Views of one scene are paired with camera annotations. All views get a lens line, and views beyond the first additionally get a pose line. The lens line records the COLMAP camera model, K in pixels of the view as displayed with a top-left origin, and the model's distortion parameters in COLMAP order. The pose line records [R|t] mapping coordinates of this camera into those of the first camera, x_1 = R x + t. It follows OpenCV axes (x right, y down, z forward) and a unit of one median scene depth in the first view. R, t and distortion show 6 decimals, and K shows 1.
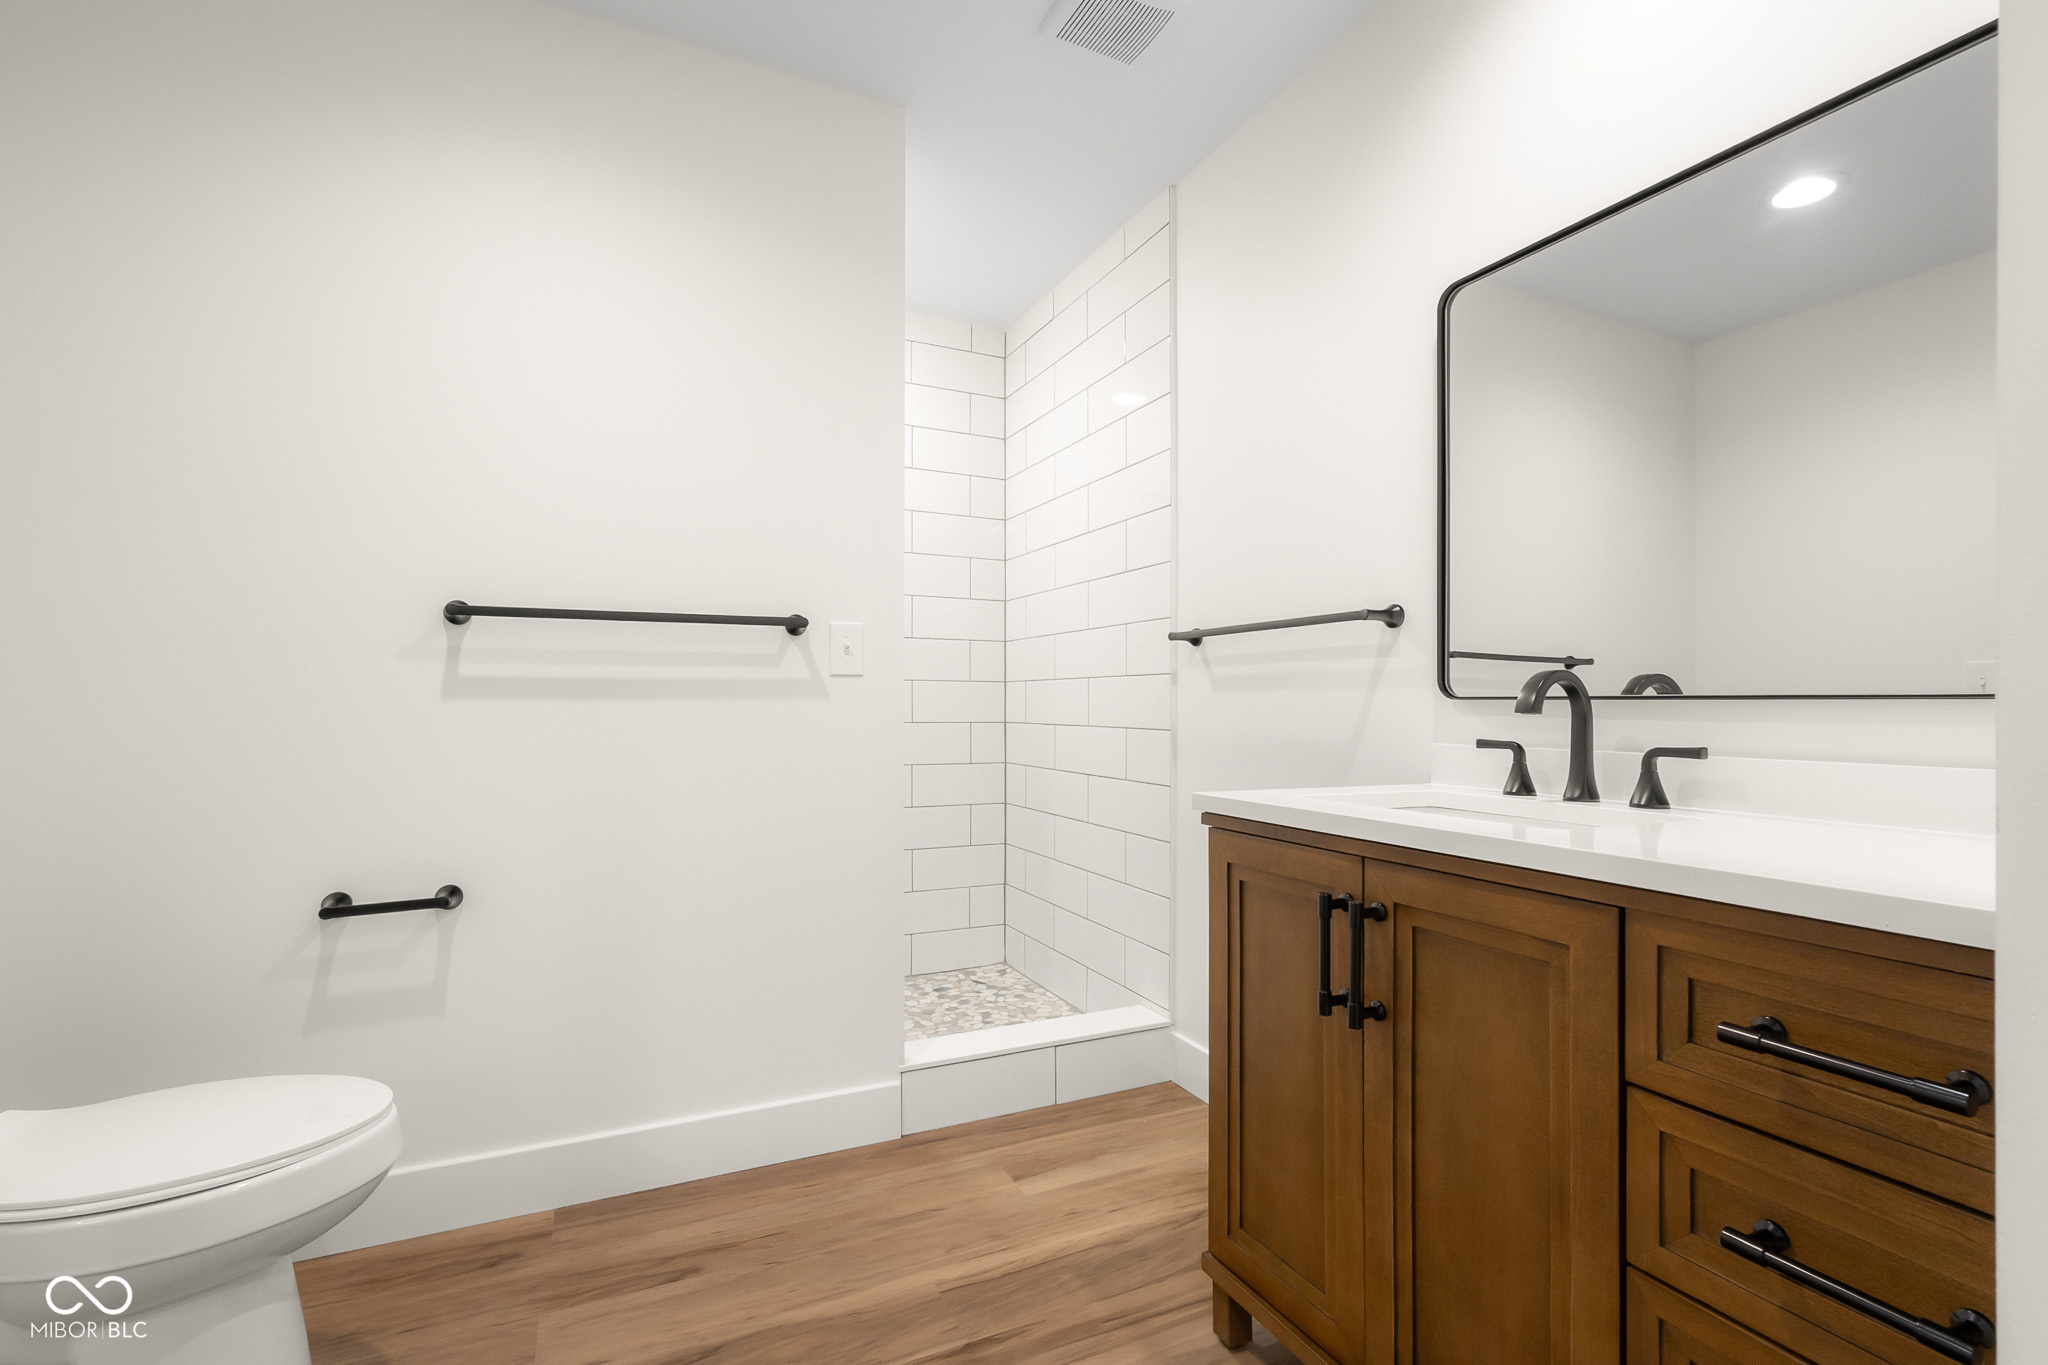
lens RADIAL K [[913.4, 0, 1020.0], [0, 913.4, 701.5], [0, 0, 1]] dist [0.001731, 0.000409]
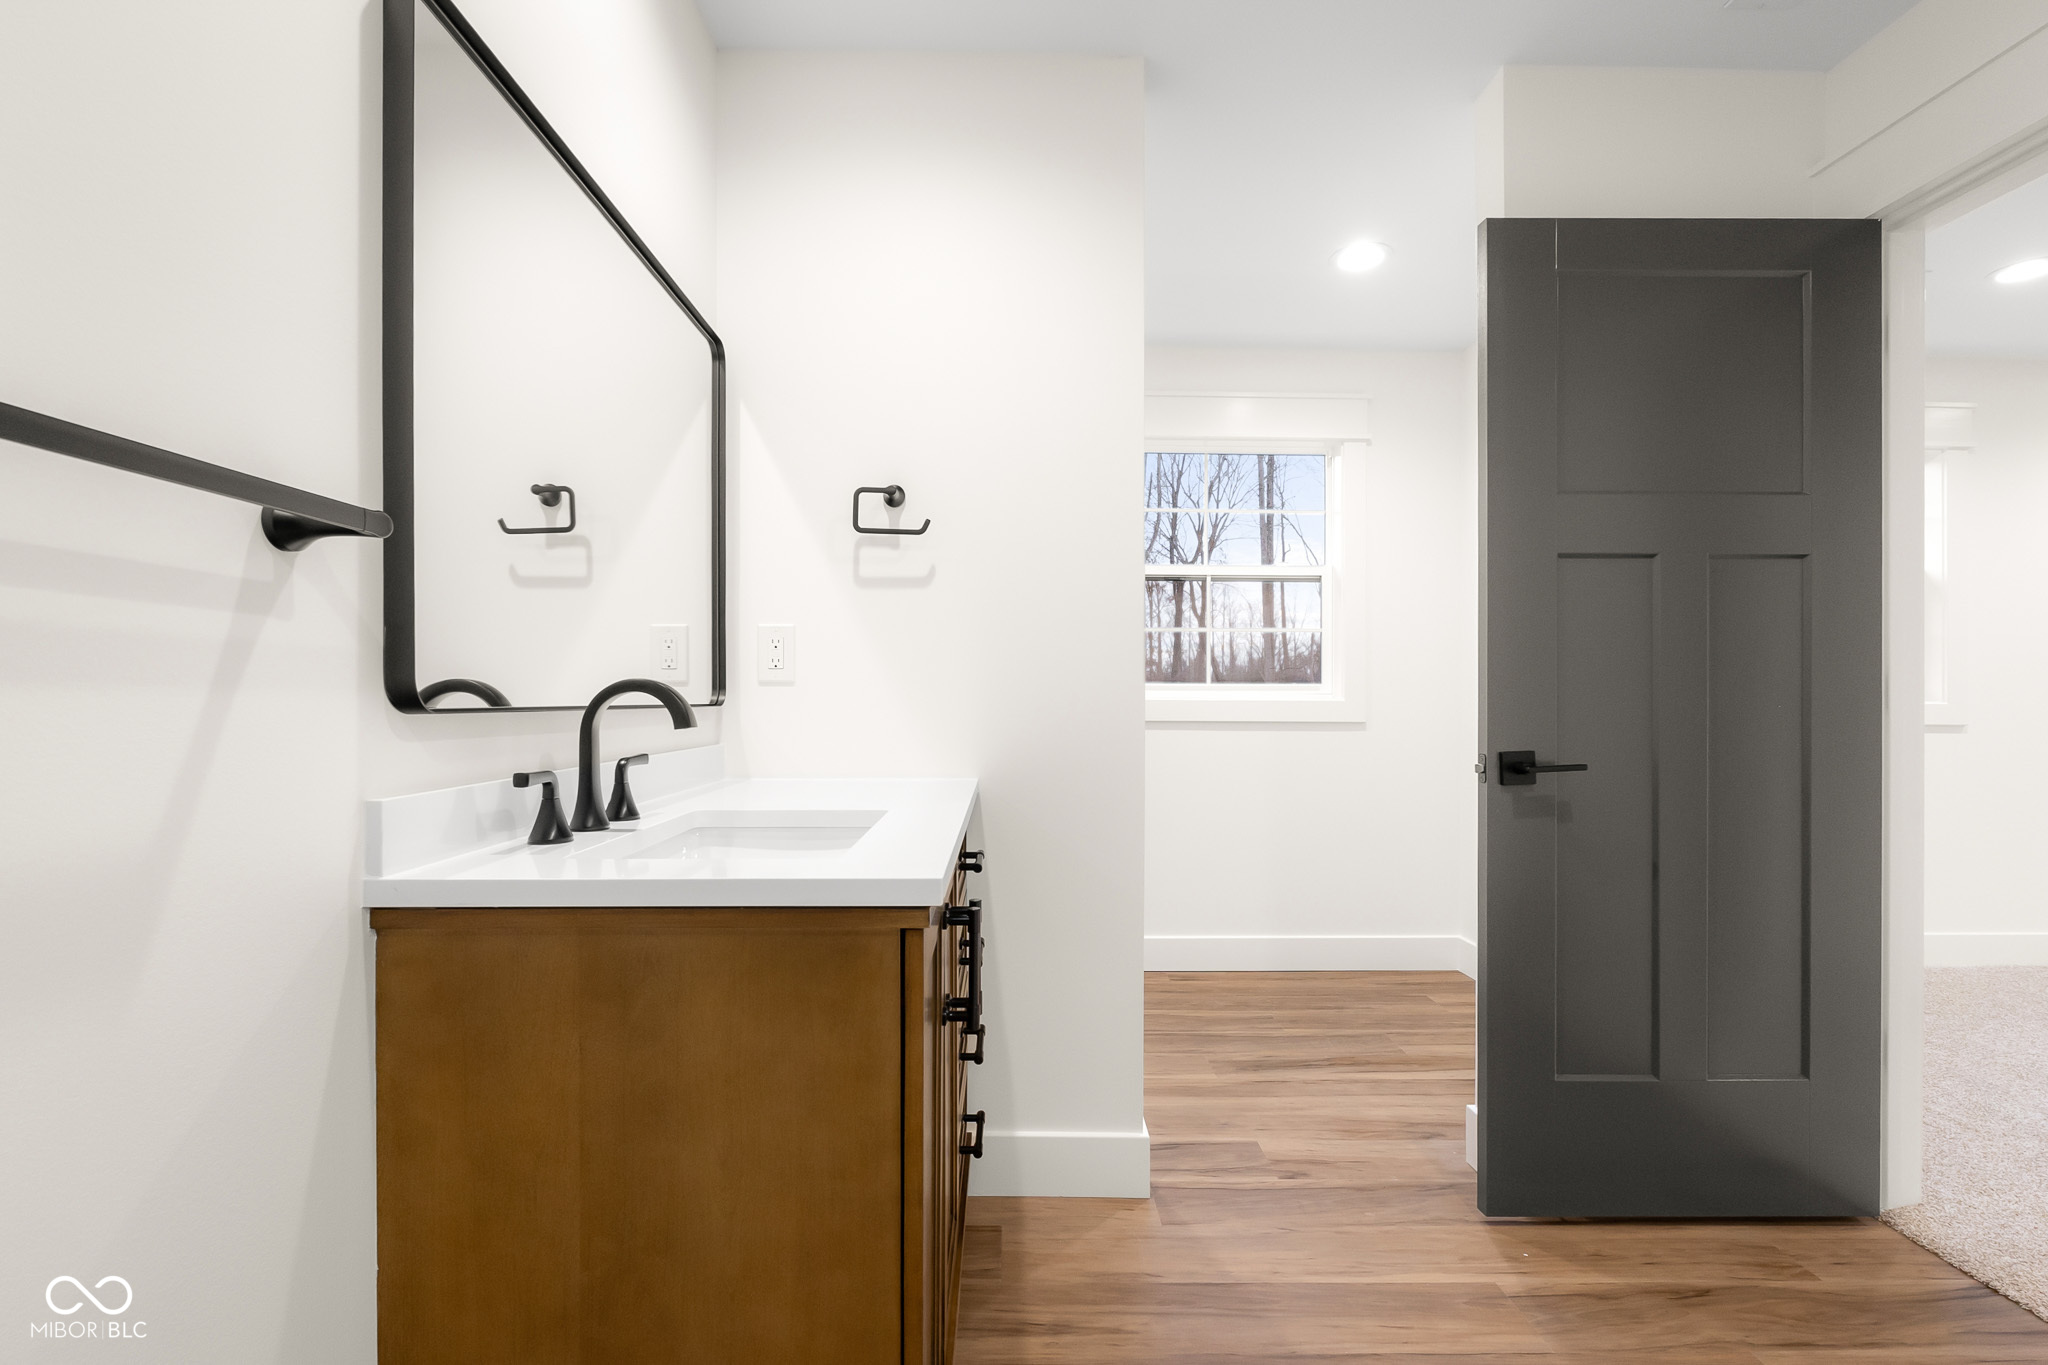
lens RADIAL K [[913.4, 0, 1020.0], [0, 913.4, 701.5], [0, 0, 1]] dist [0.001731, 0.000409]
pose [[-0.907478, -0.004341, 0.420077, -0.092754], [-0.003876, 0.999991, 0.001959, -0.012249], [-0.420081, 0.000150, -0.907486, 1.360063]]
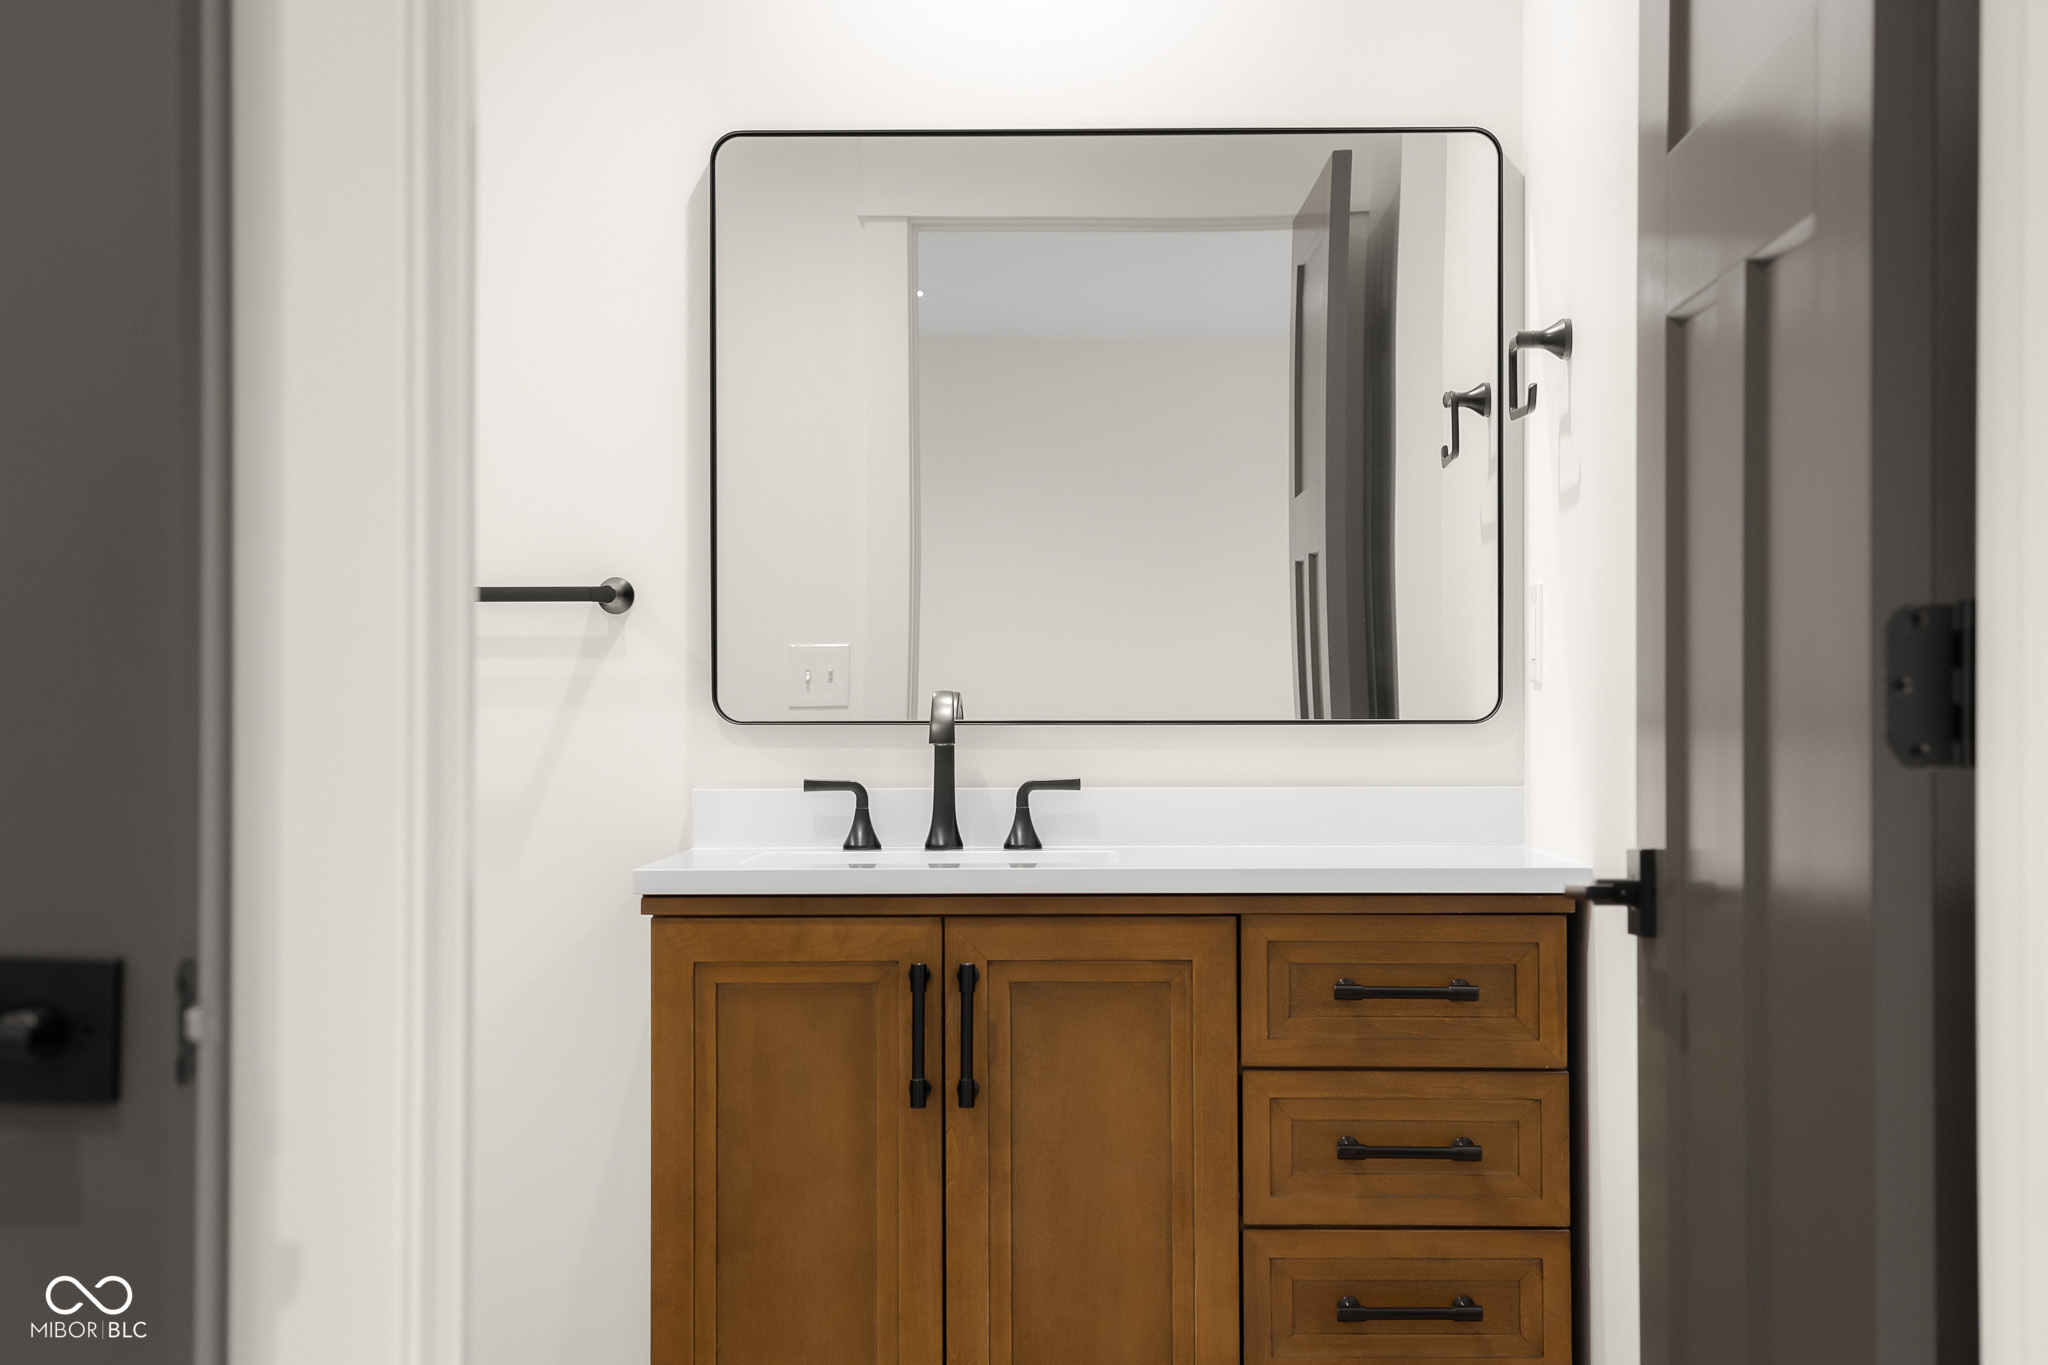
lens RADIAL K [[3244.8, 0, 1024.0], [0, 3244.8, 682.5], [0, 0, 1]] dist [0.127500, -0.045096]
pose [[0.440779, -0.001401, 0.897615, -1.656399], [0.001179, 0.999999, 0.000982, -0.036583], [-0.897615, 0.000625, 0.440780, -0.290787]]
